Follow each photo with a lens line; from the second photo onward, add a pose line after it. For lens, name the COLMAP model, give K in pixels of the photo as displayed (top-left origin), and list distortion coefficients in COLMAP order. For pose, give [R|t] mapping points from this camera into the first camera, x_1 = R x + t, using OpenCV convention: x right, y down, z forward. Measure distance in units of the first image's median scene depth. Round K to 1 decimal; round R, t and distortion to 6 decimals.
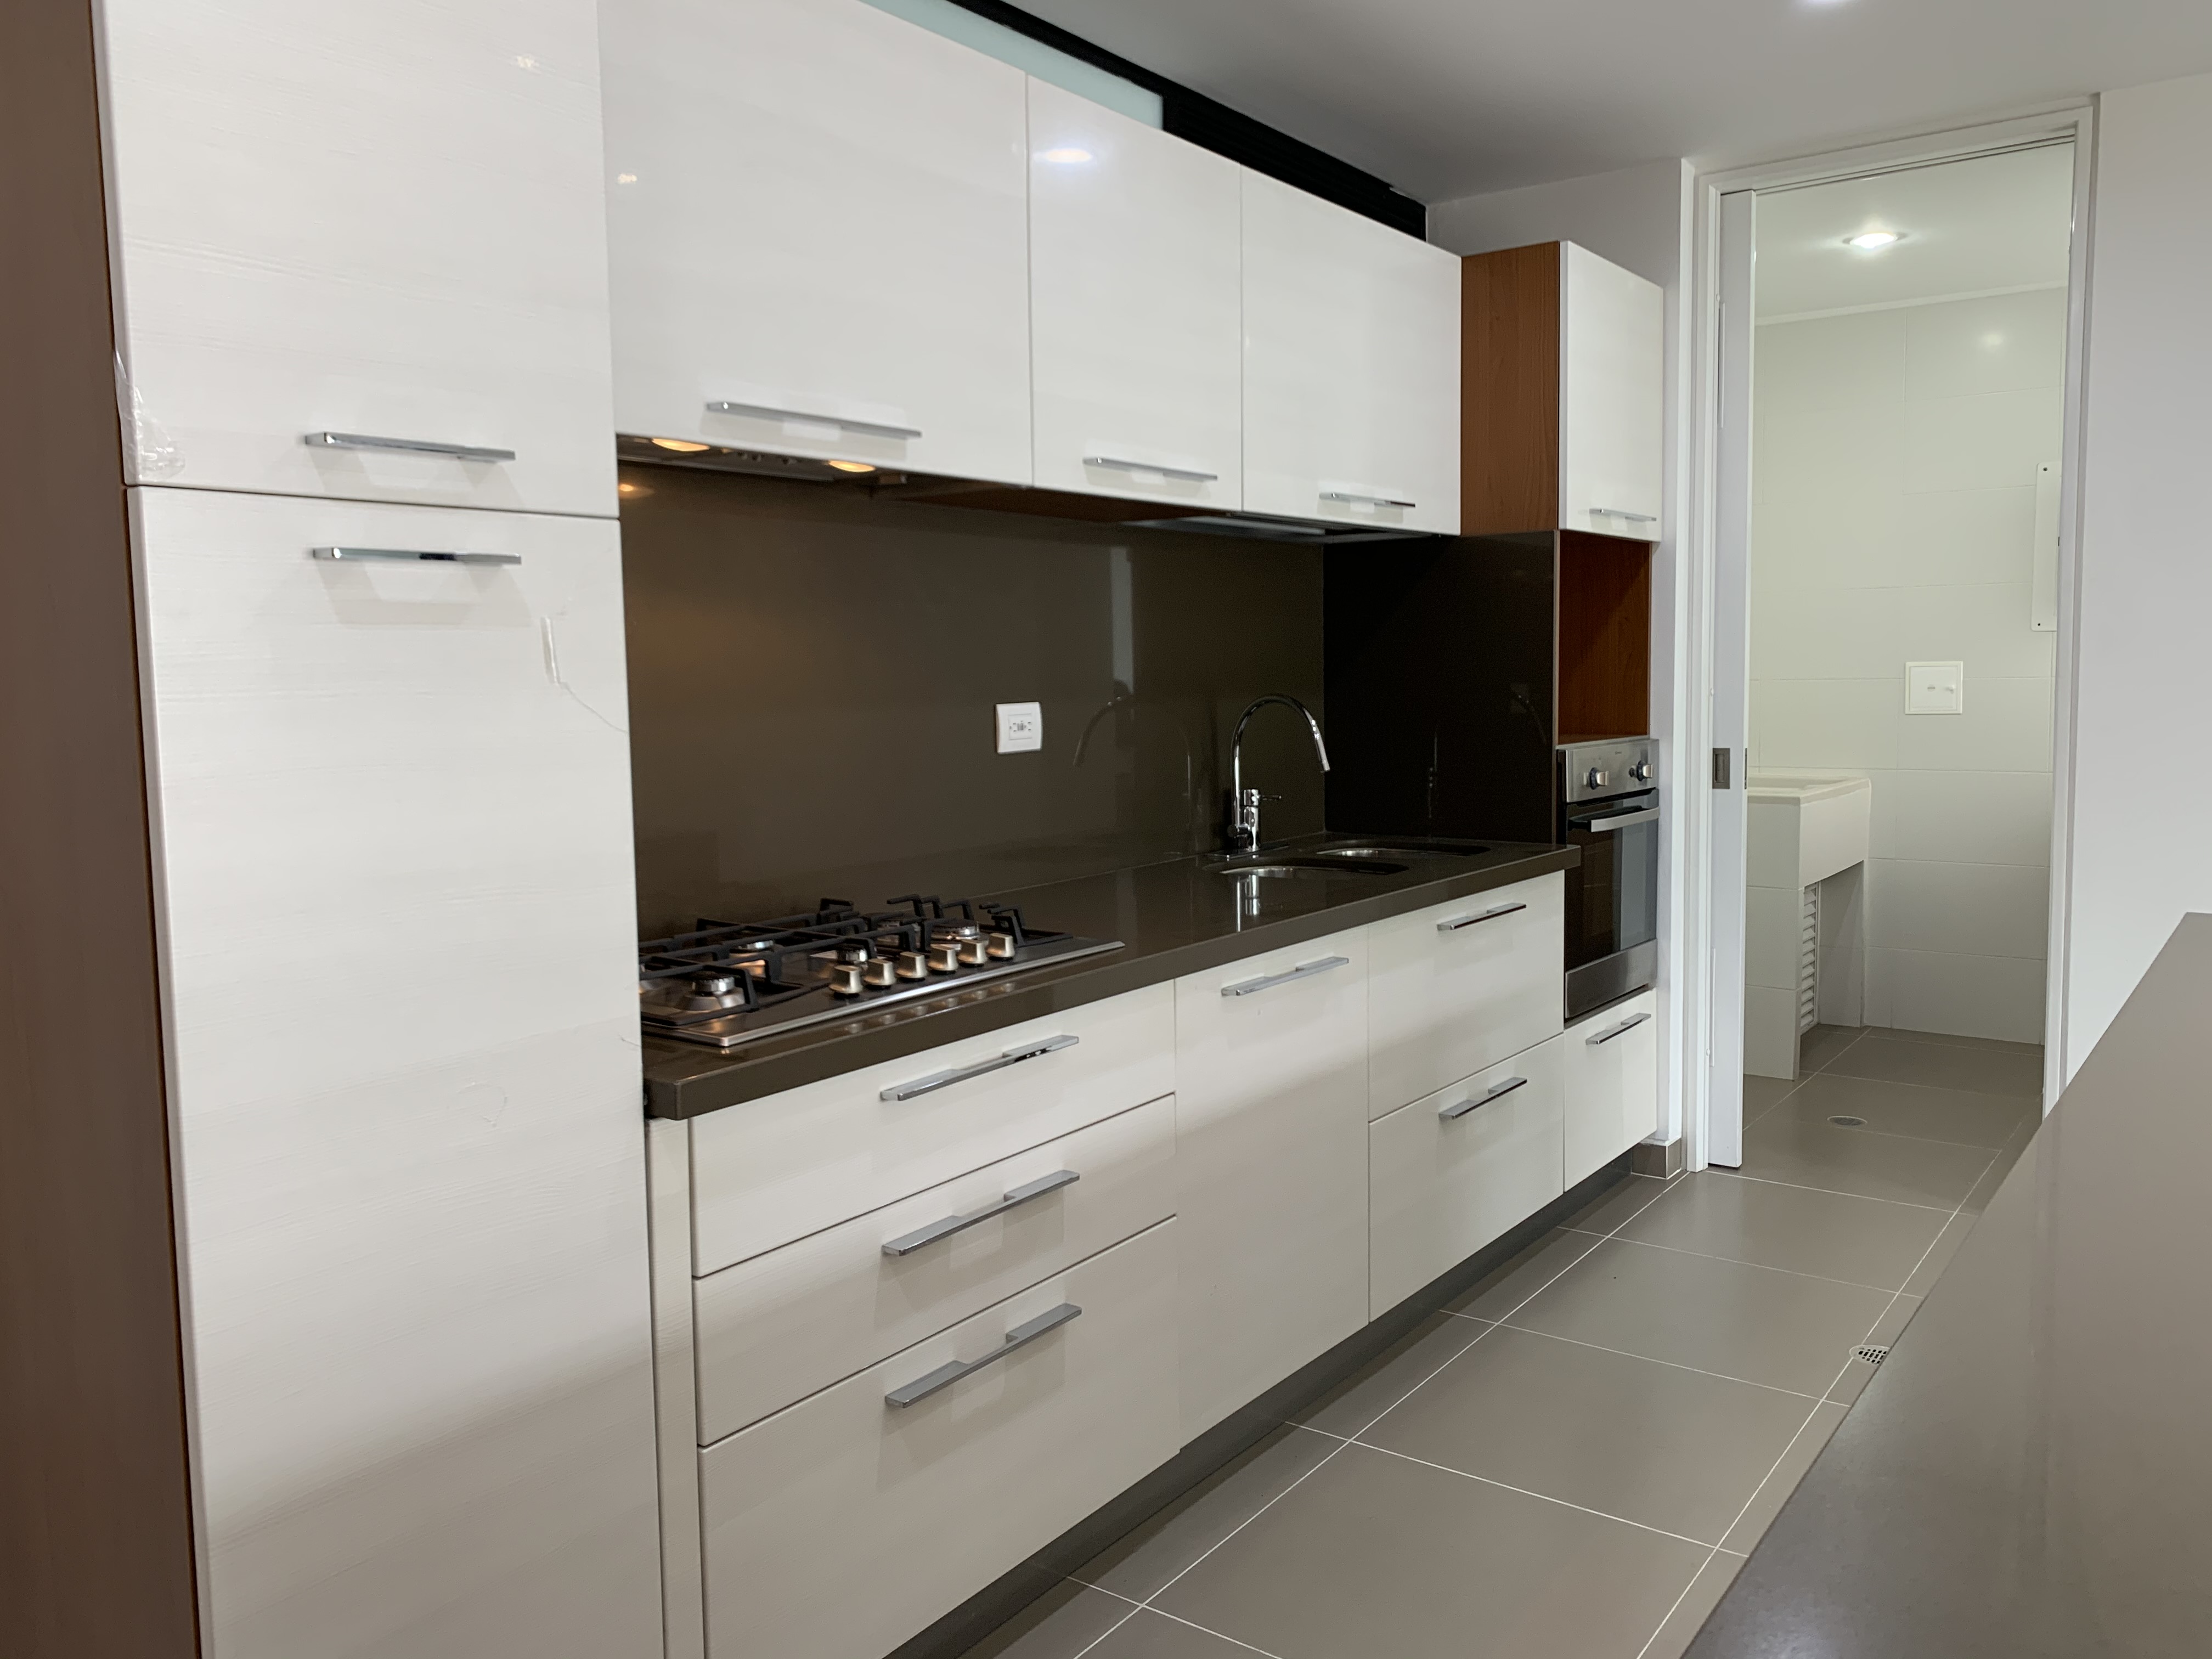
lens RADIAL K [[1709.7, 0, 1099.1], [0, 1709.7, 810.3], [0, 0, 1]] dist [0.006137, 0.003028]
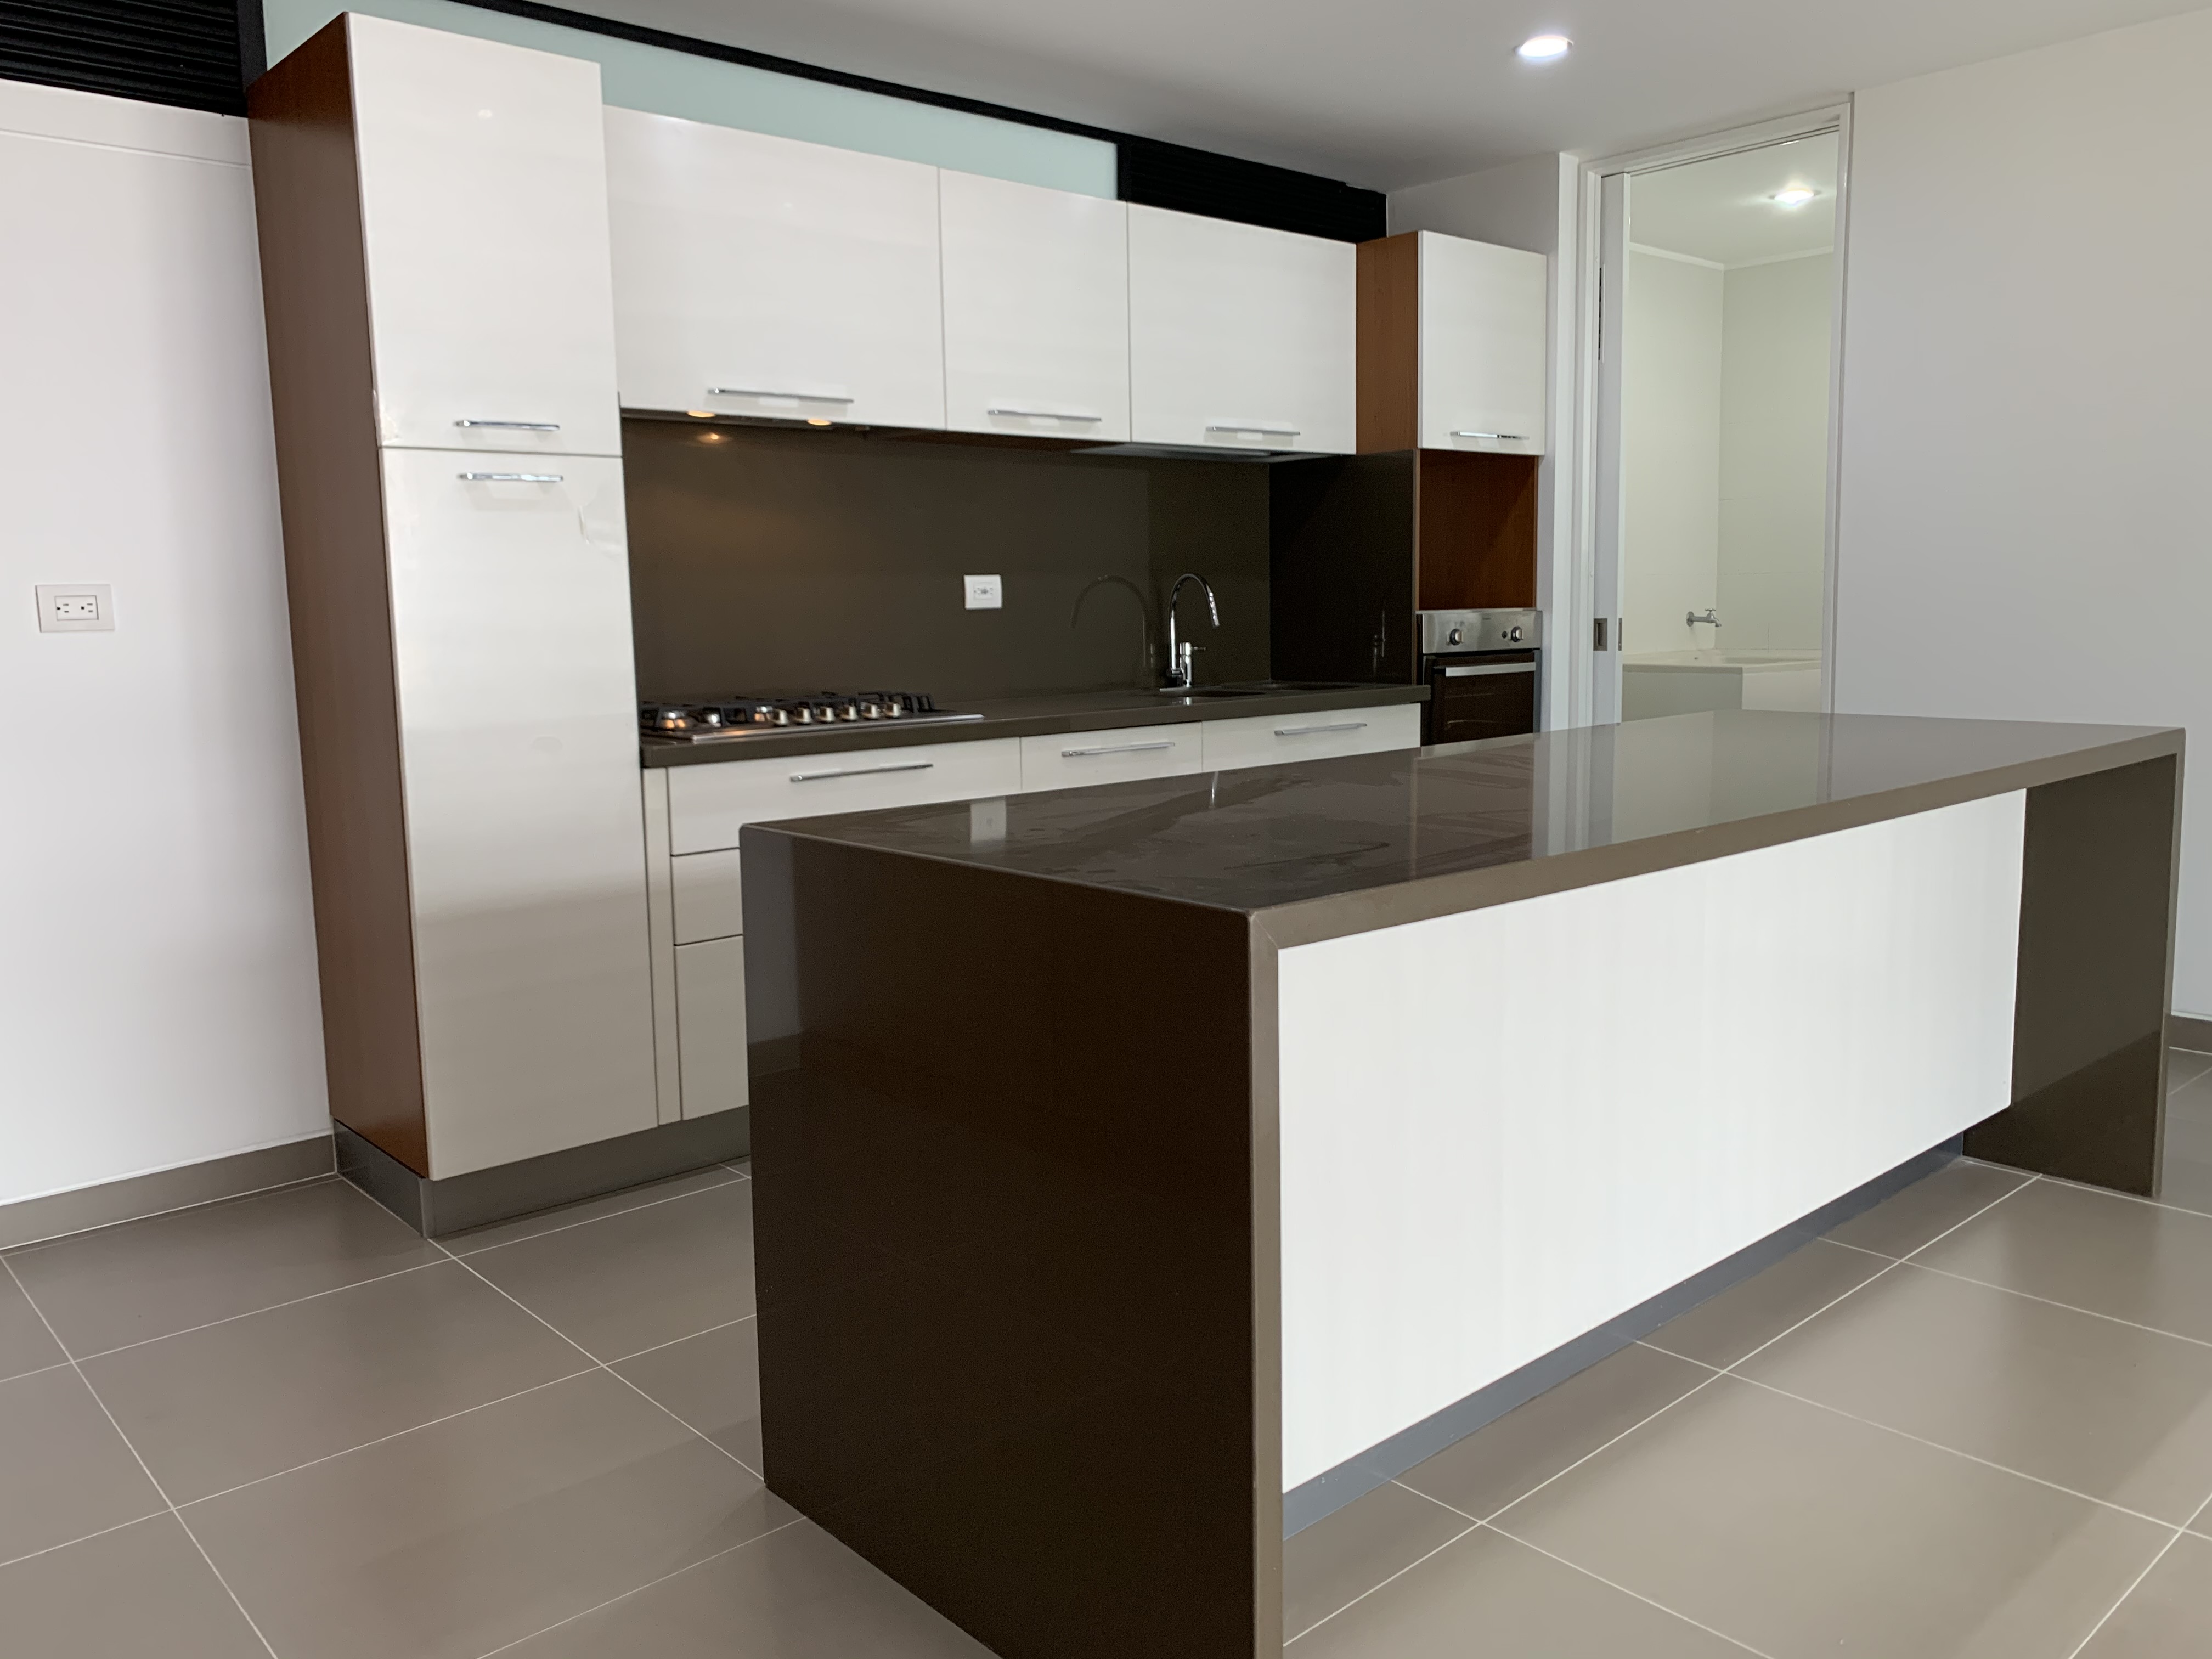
lens RADIAL K [[1709.7, 0, 1099.1], [0, 1709.7, 810.3], [0, 0, 1]] dist [0.006137, 0.003028]
pose [[0.980819, 0.016264, -0.194243, 0.307681], [-0.008611, 0.999155, 0.040177, 0.071991], [0.194732, -0.037734, 0.980130, -0.396919]]
